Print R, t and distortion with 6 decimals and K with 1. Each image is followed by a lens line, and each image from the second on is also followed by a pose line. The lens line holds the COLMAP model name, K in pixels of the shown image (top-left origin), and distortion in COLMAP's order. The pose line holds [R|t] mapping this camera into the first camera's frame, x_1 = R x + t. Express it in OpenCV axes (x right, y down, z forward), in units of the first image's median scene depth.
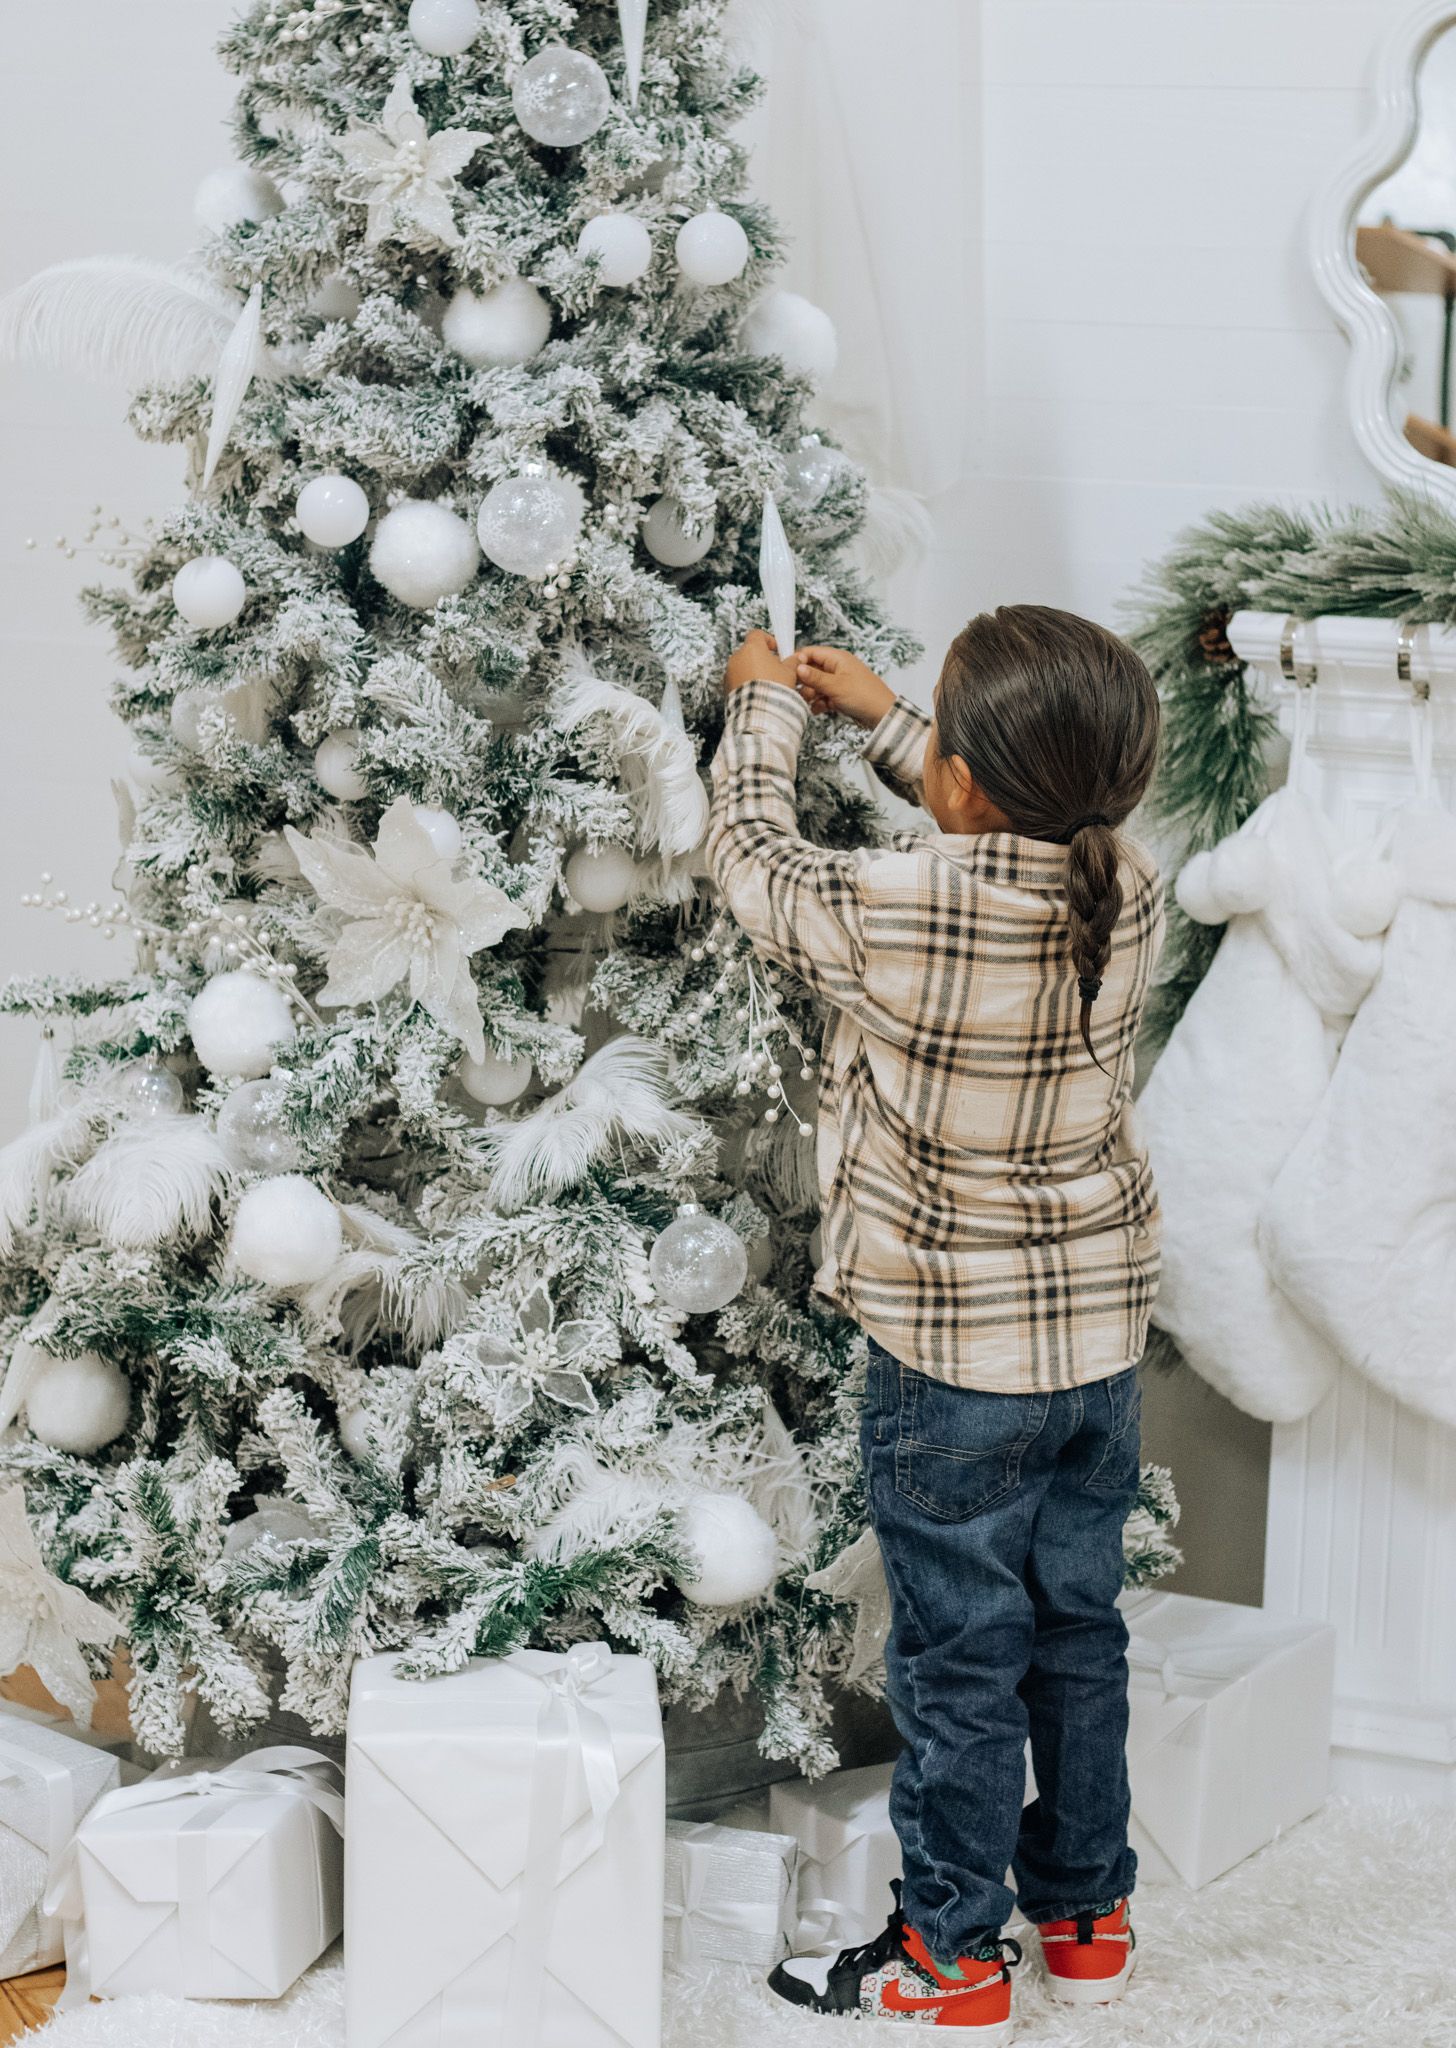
lens RADIAL K [[5166.2, 0, 729.0], [0, 5166.2, 977.0], [0, 0, 1]] dist [-0.026677, 0.363722]
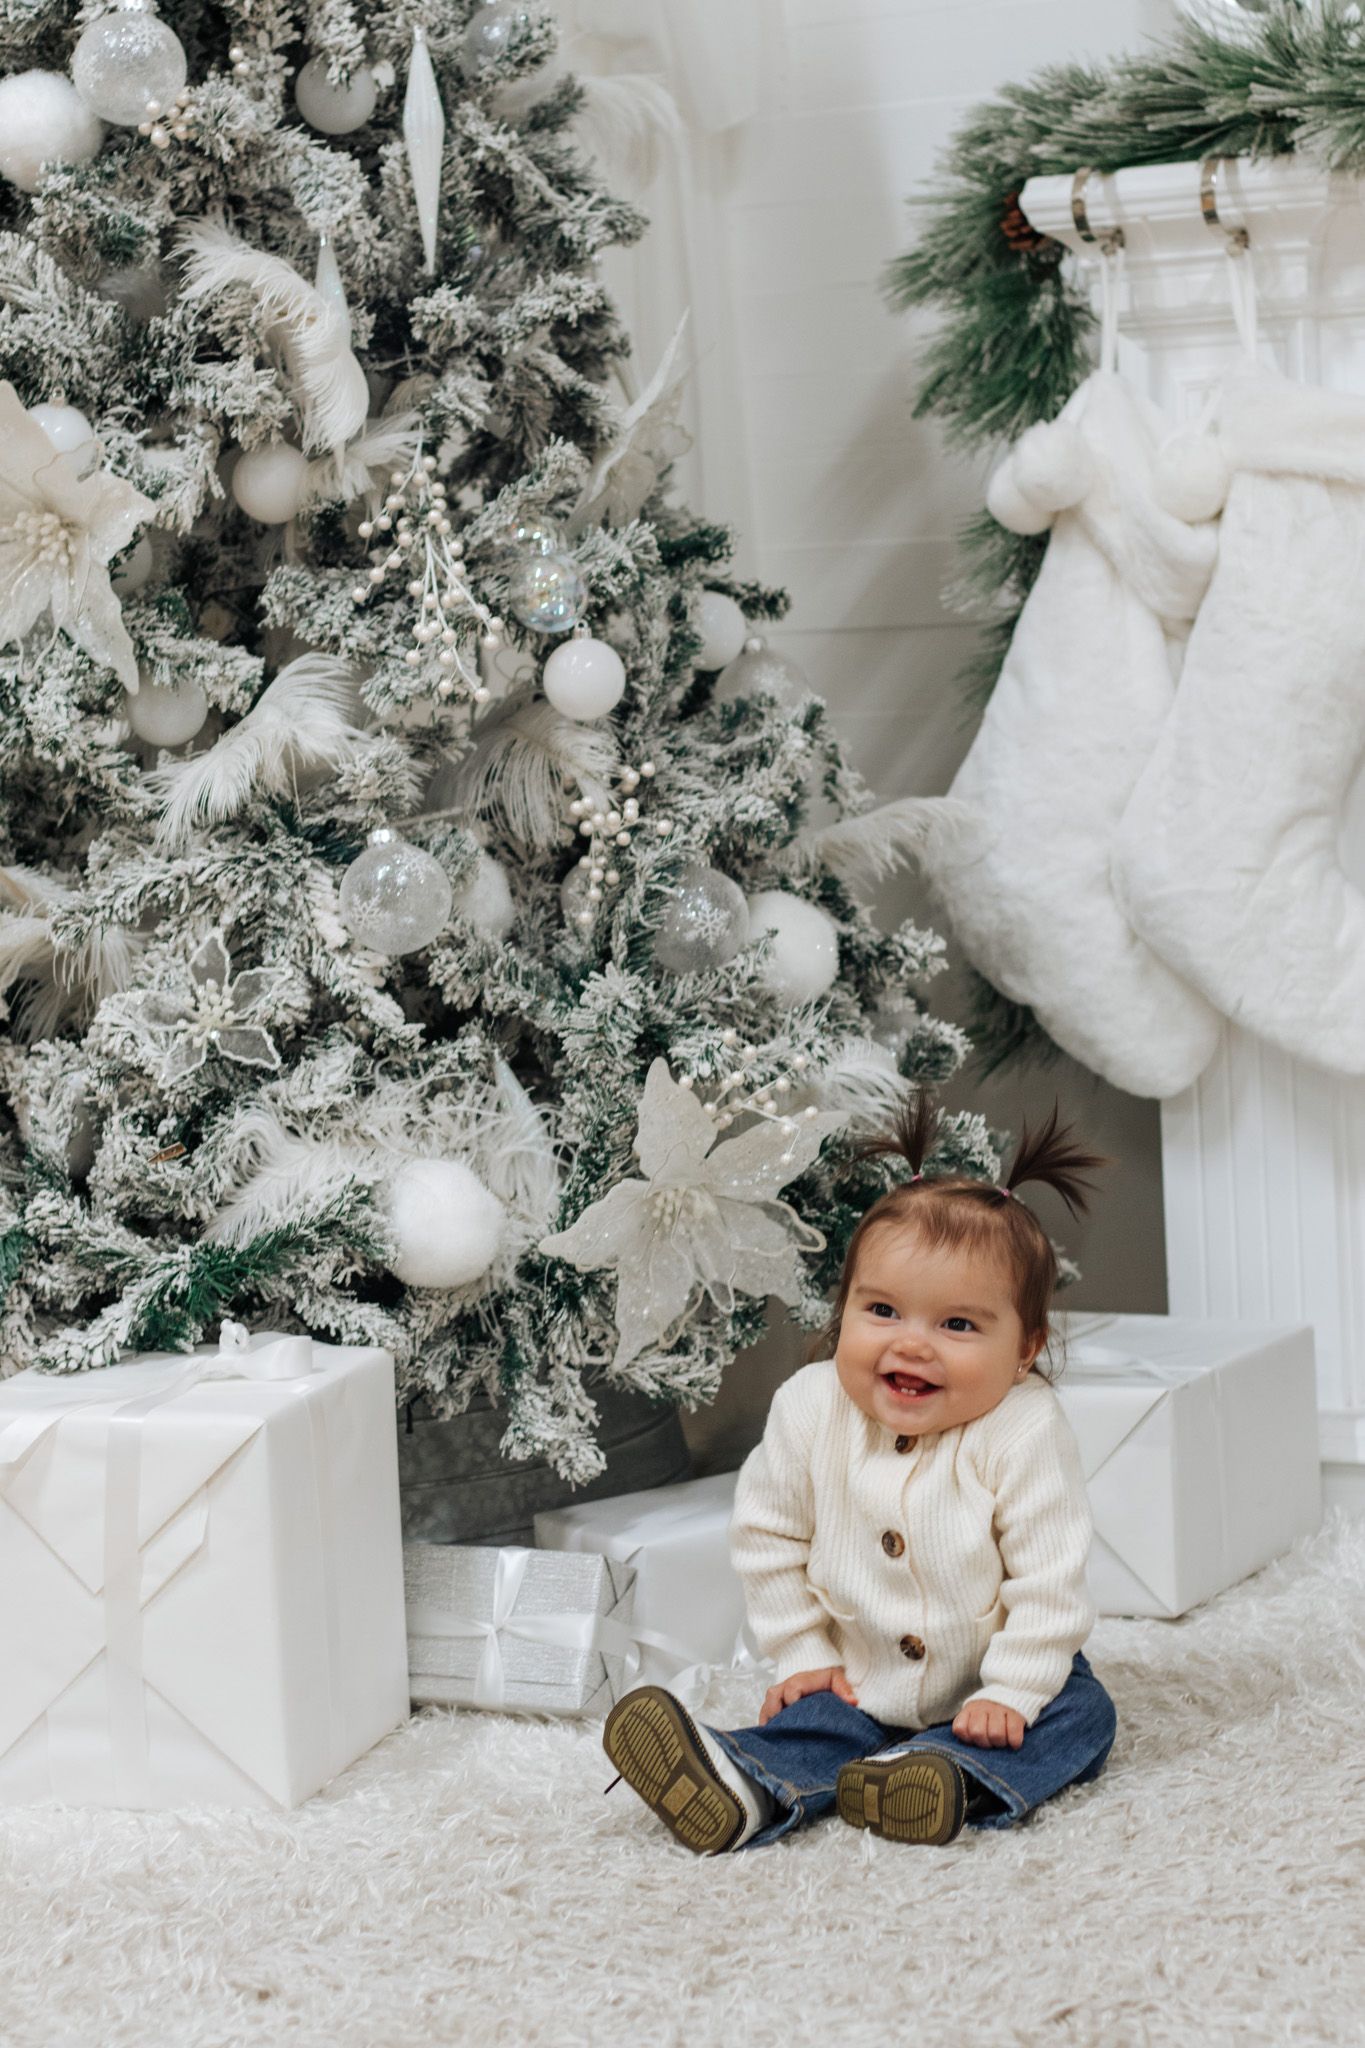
lens RADIAL K [[4792.3, 0, 682.5], [0, 4792.3, 1024.0], [0, 0, 1]] dist [0.021662, -0.003791]
pose [[0.992499, -0.079842, -0.092583, 0.113826], [0.076452, 0.996287, -0.039601, 0.111132], [0.095401, 0.032226, 0.994917, 0.199700]]
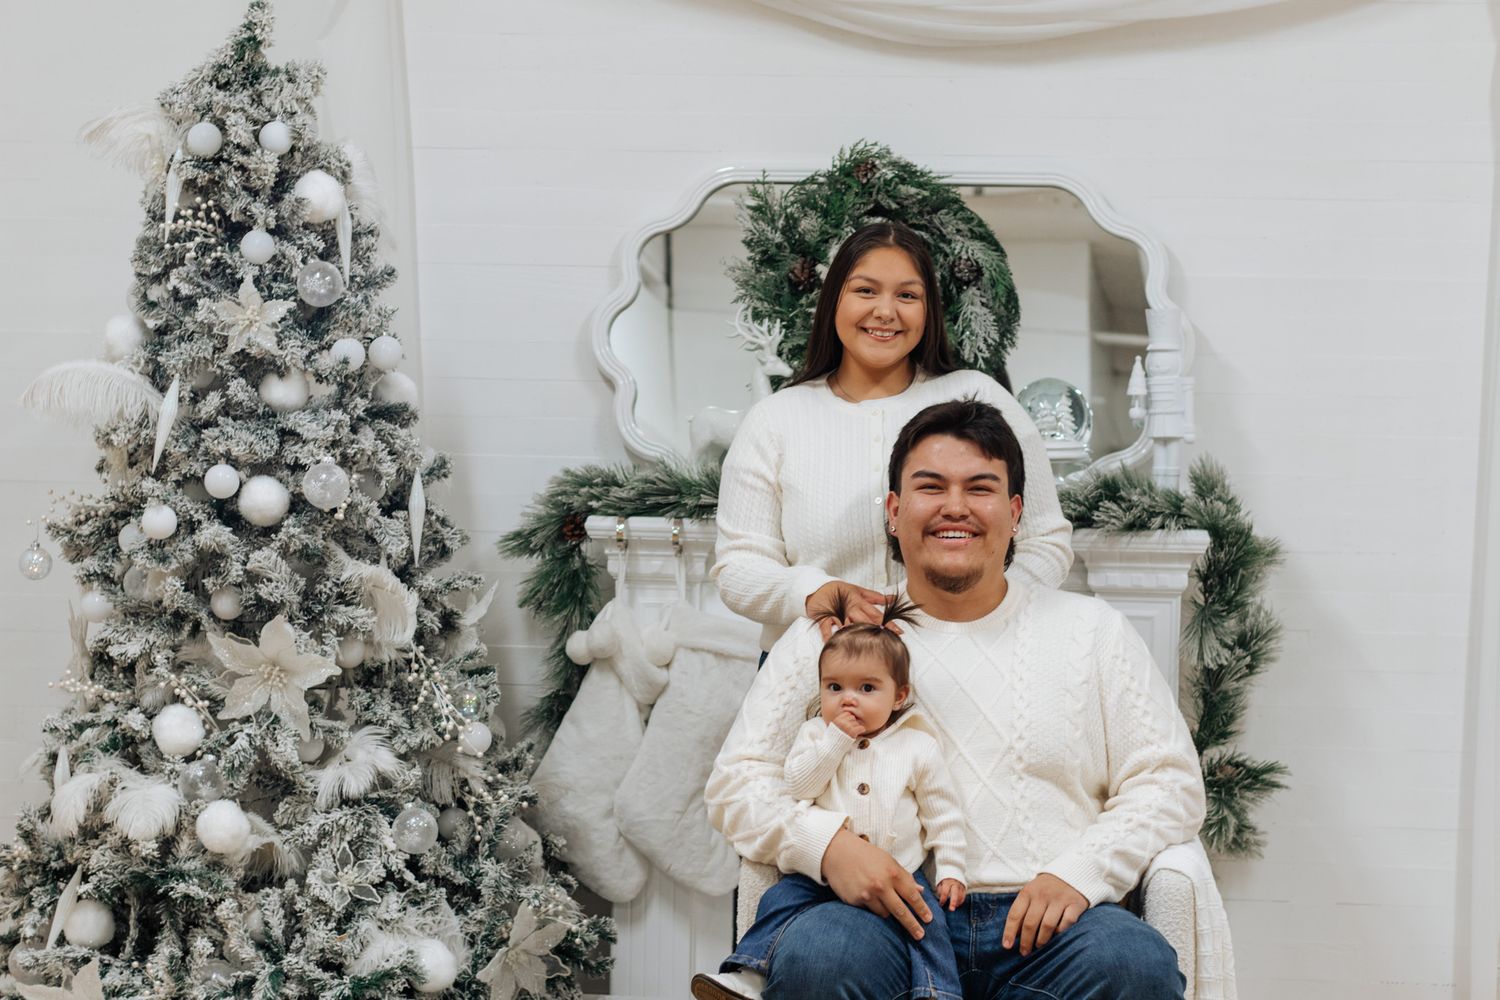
lens RADIAL K [[3510.0, 0, 750.0], [0, 3510.0, 500.0], [0, 0, 1]] dist [0.021662, -0.003791]
pose [[0.940335, -0.030321, 0.338896, -0.356668], [0.055370, 0.996381, -0.064489, 0.020704], [-0.335714, 0.079406, 0.938611, -0.403801]]
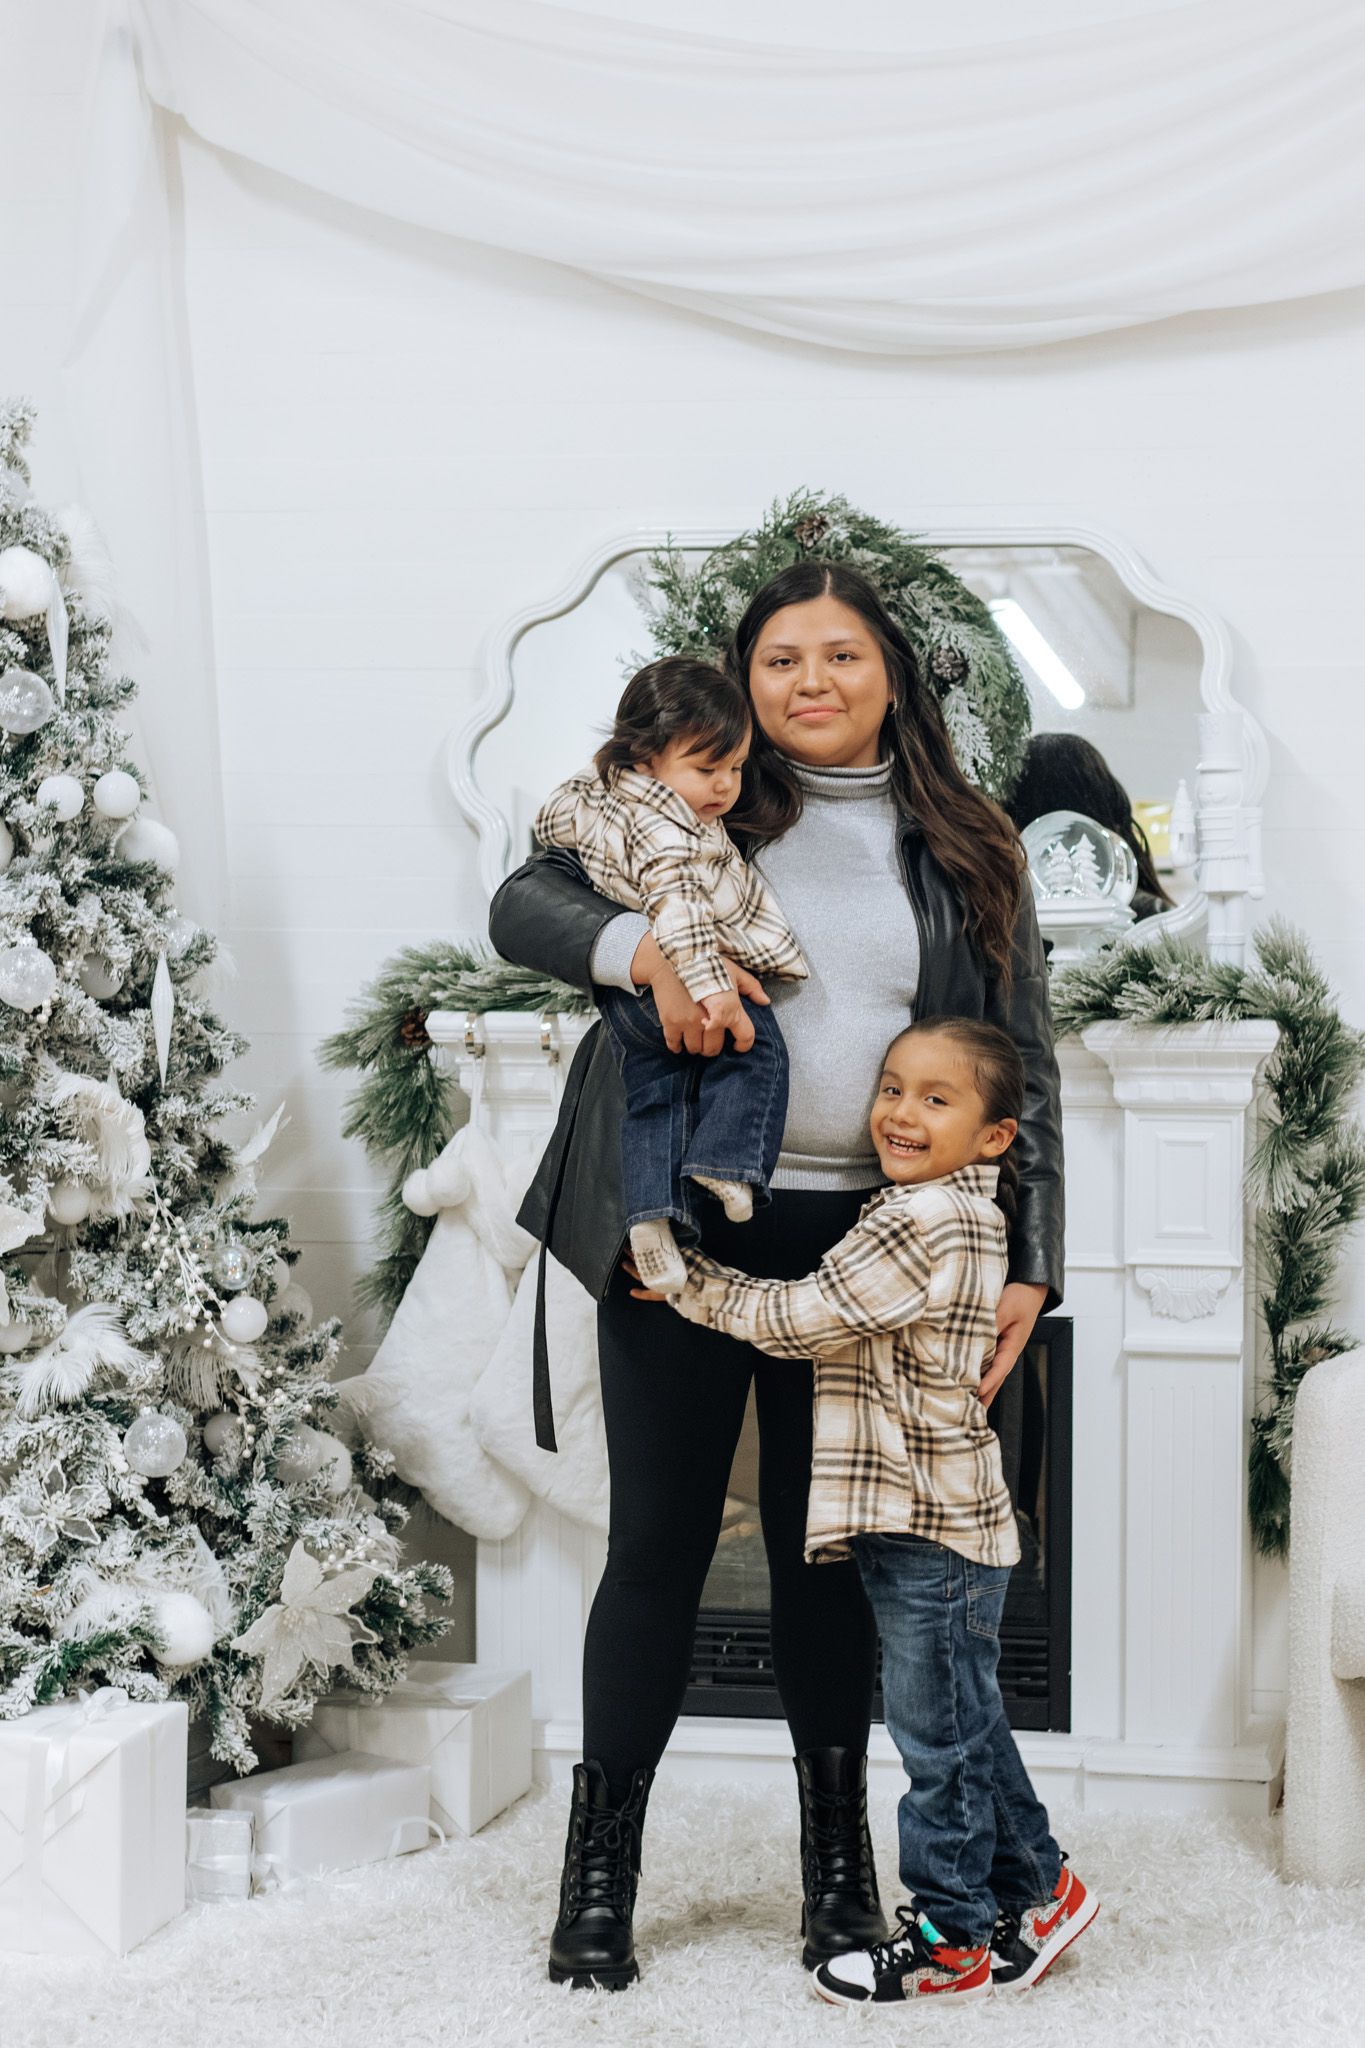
lens RADIAL K [[4792.3, 0, 682.5], [0, 4792.3, 1024.0], [0, 0, 1]] dist [0.021662, -0.003791]
pose [[0.966297, -0.046393, 0.253214, -0.209760], [0.063404, 0.996216, -0.059436, 0.024855], [-0.249498, 0.073487, 0.965583, -0.437633]]
